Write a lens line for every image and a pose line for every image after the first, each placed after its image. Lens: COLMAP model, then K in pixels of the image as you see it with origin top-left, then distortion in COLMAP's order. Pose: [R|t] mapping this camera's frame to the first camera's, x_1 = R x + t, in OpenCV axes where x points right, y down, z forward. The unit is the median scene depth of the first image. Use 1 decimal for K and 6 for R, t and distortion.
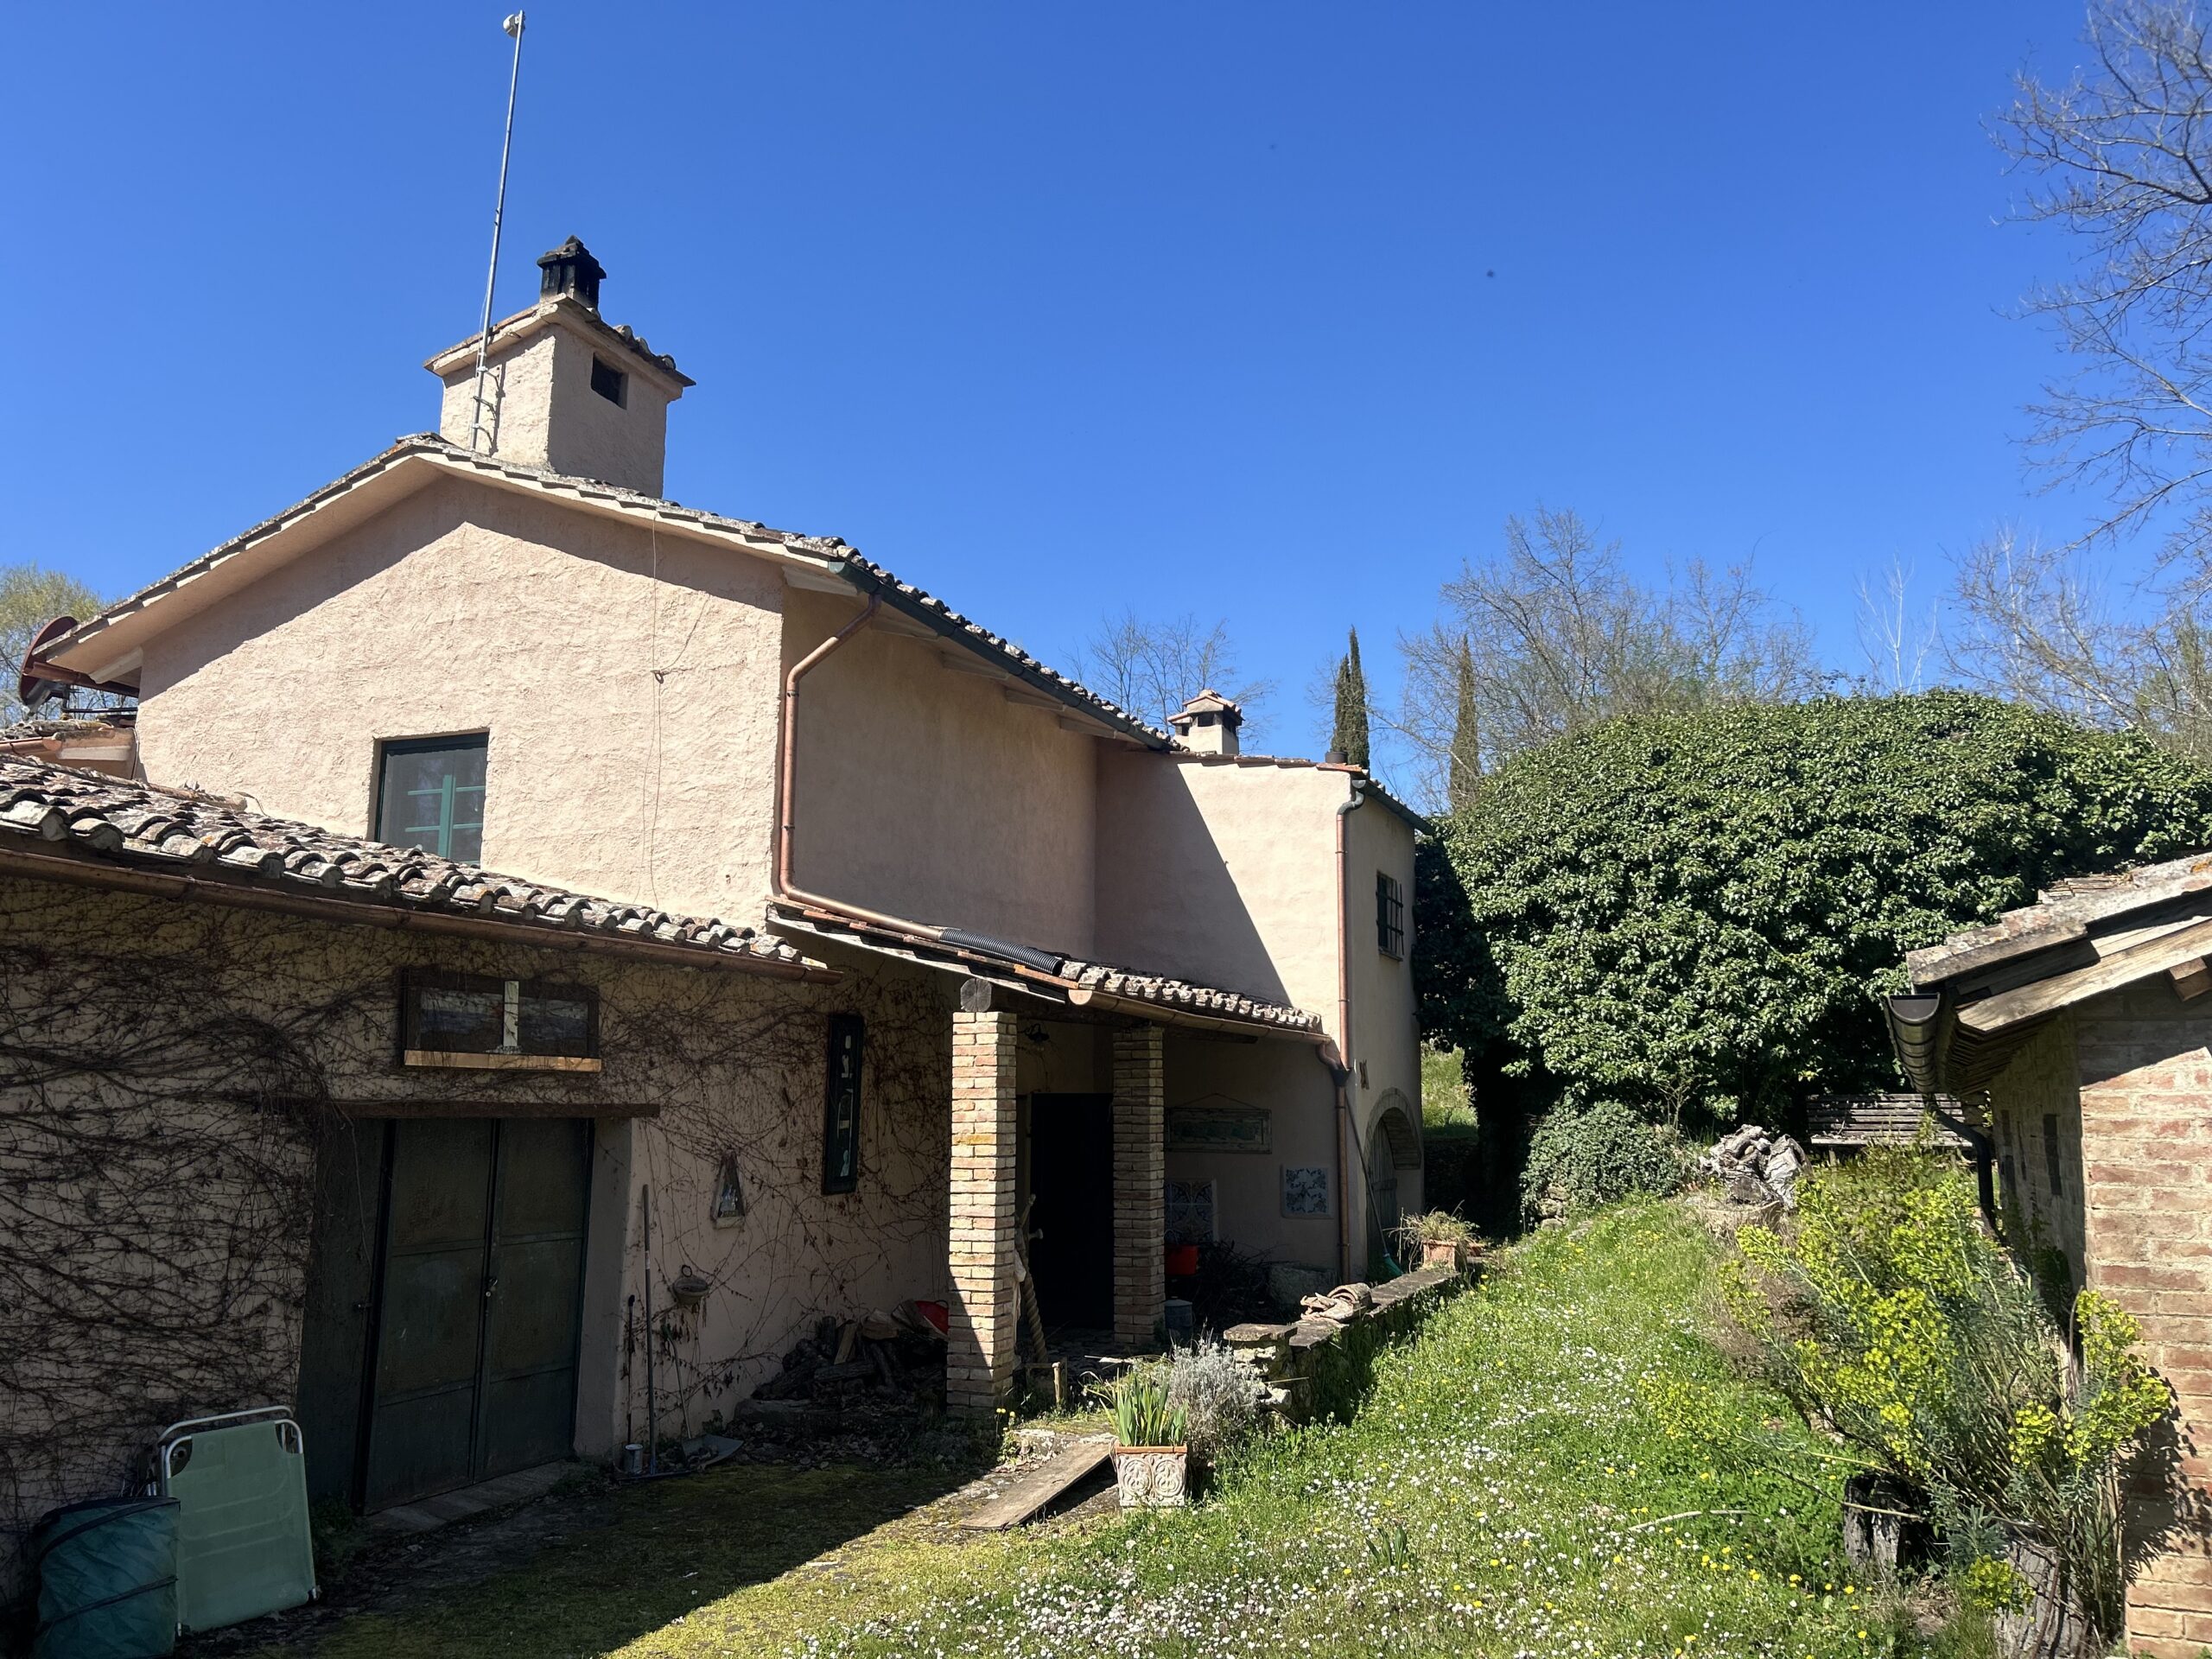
lens RADIAL K [[1655.2, 0, 1106.5], [0, 1655.2, 819.7], [0, 0, 1]] dist [0.054021, -0.053051]
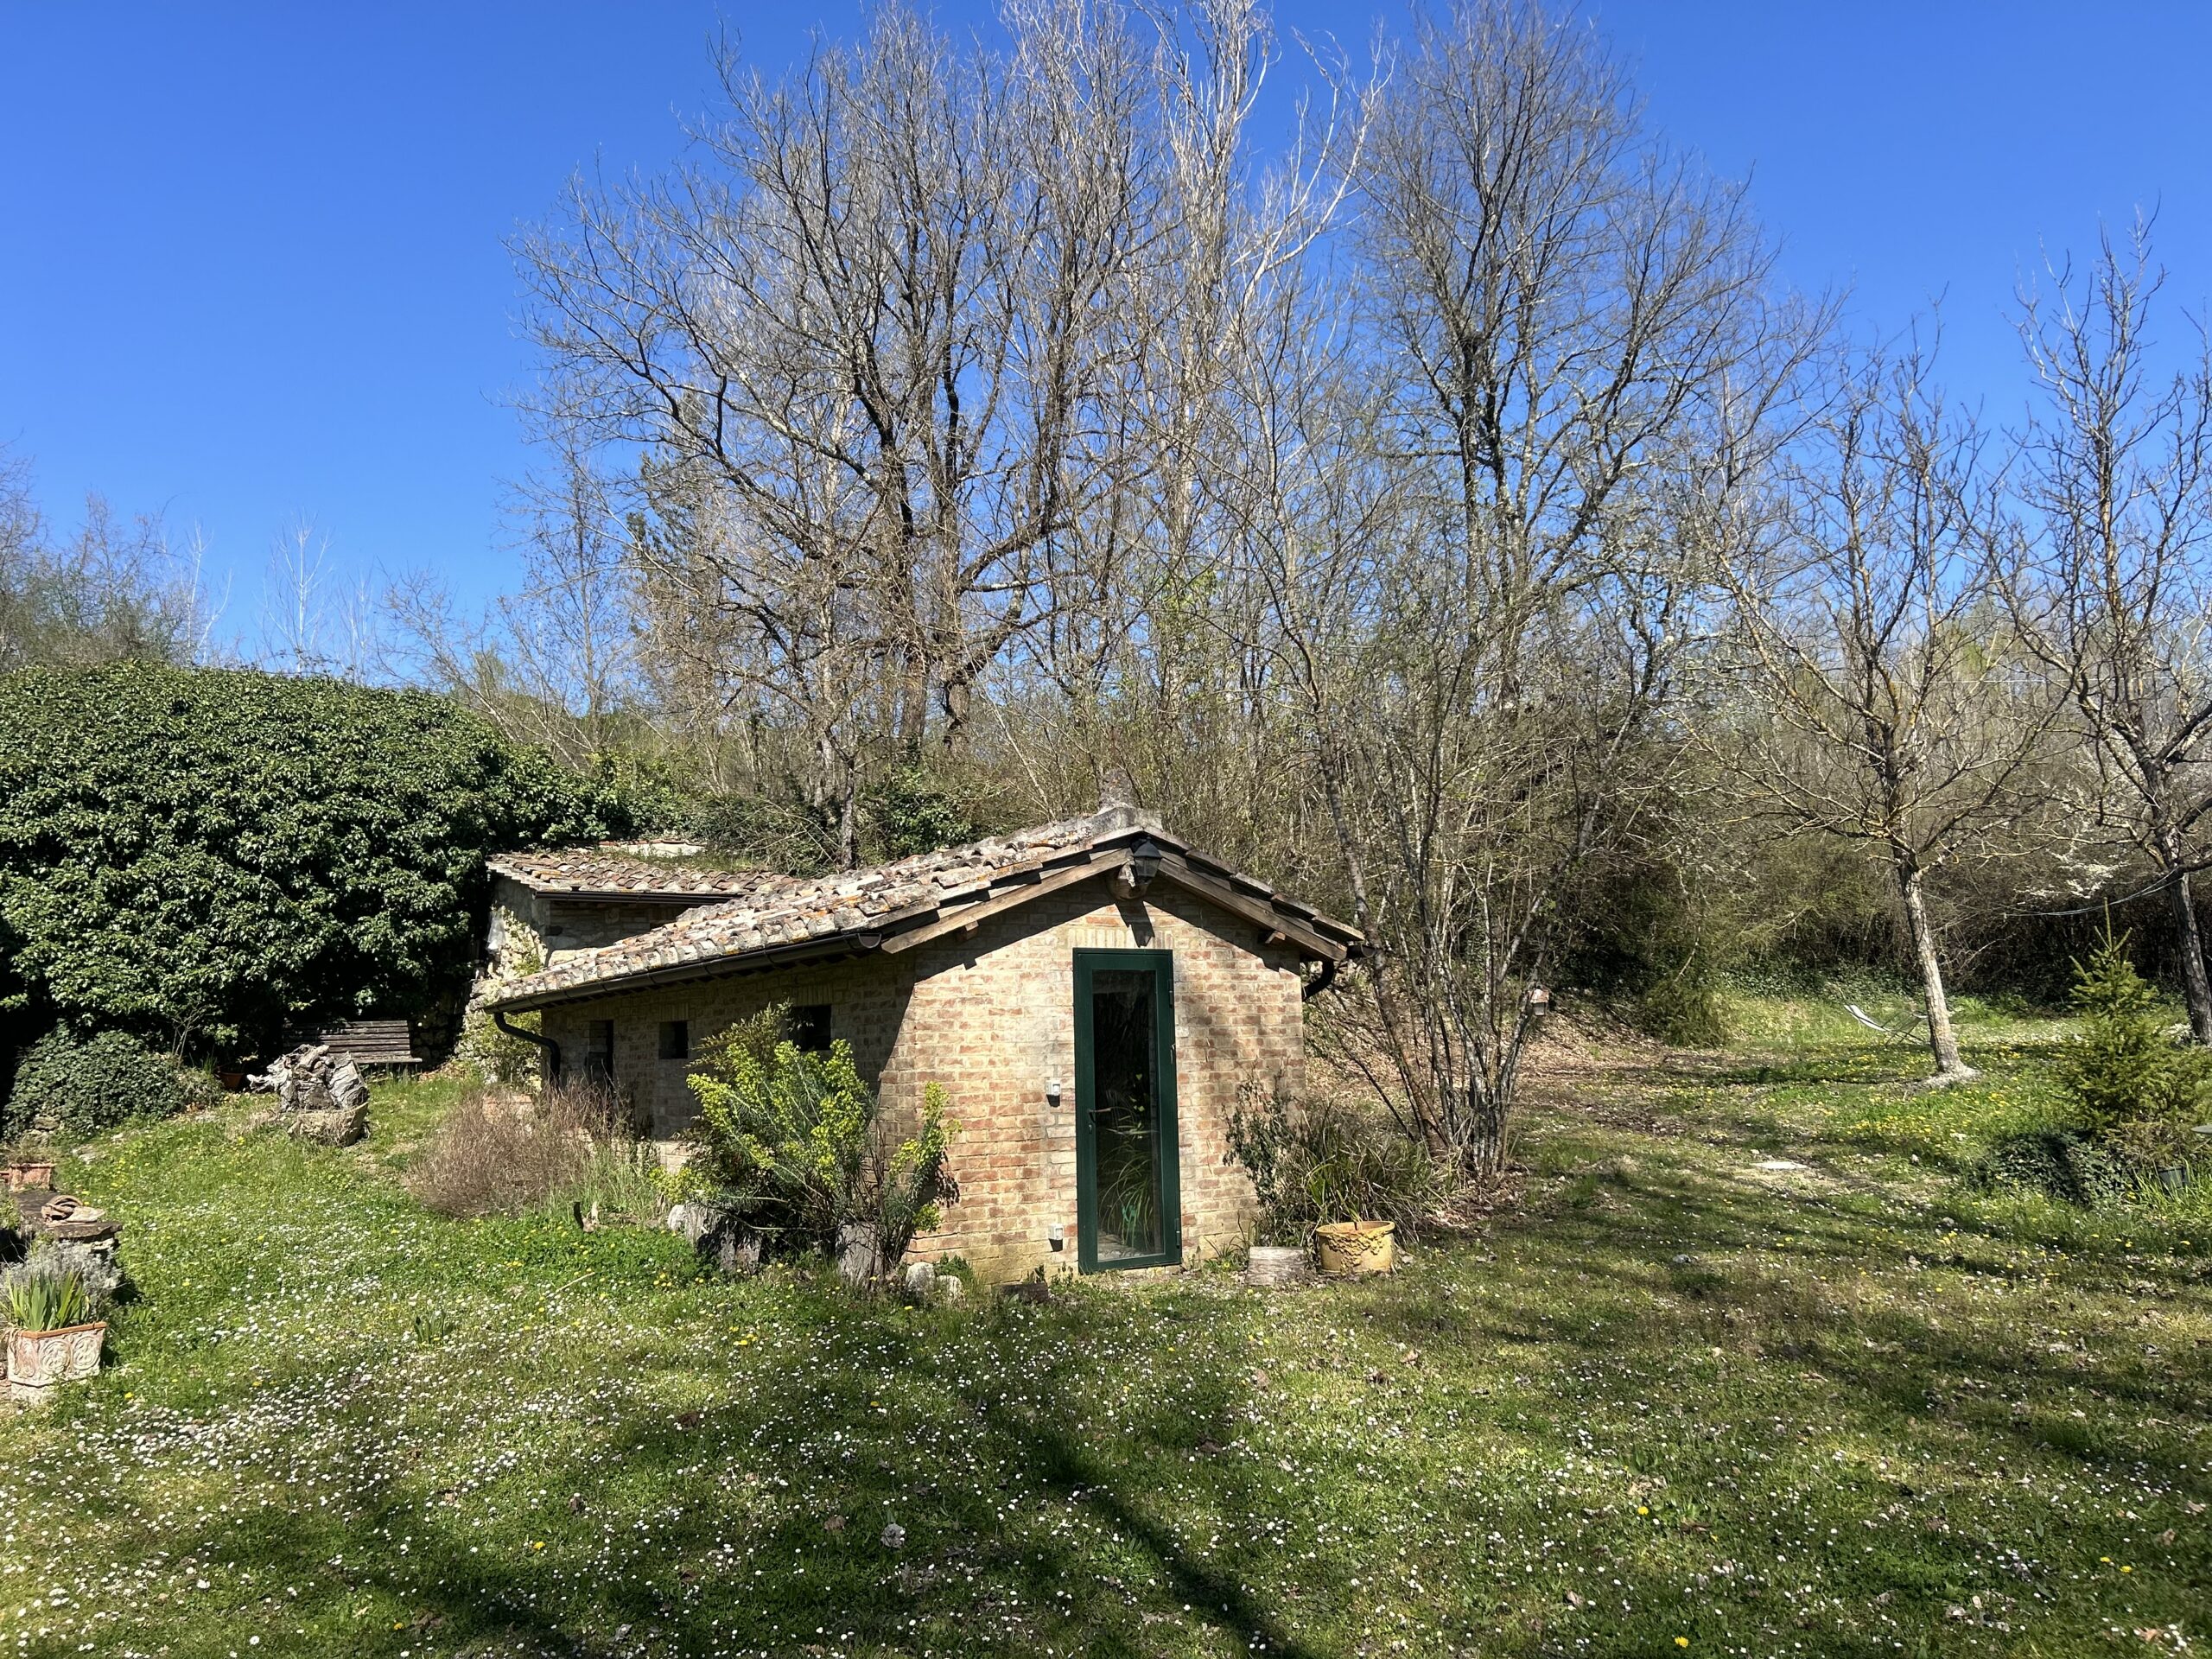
lens RADIAL K [[1655.2, 0, 1106.5], [0, 1655.2, 819.7], [0, 0, 1]] dist [0.054021, -0.053051]
pose [[0.493945, 0.099152, 0.863822, -0.307808], [-0.122329, 0.991520, -0.043860, 0.008043], [-0.860845, -0.084006, 0.501885, -0.047638]]
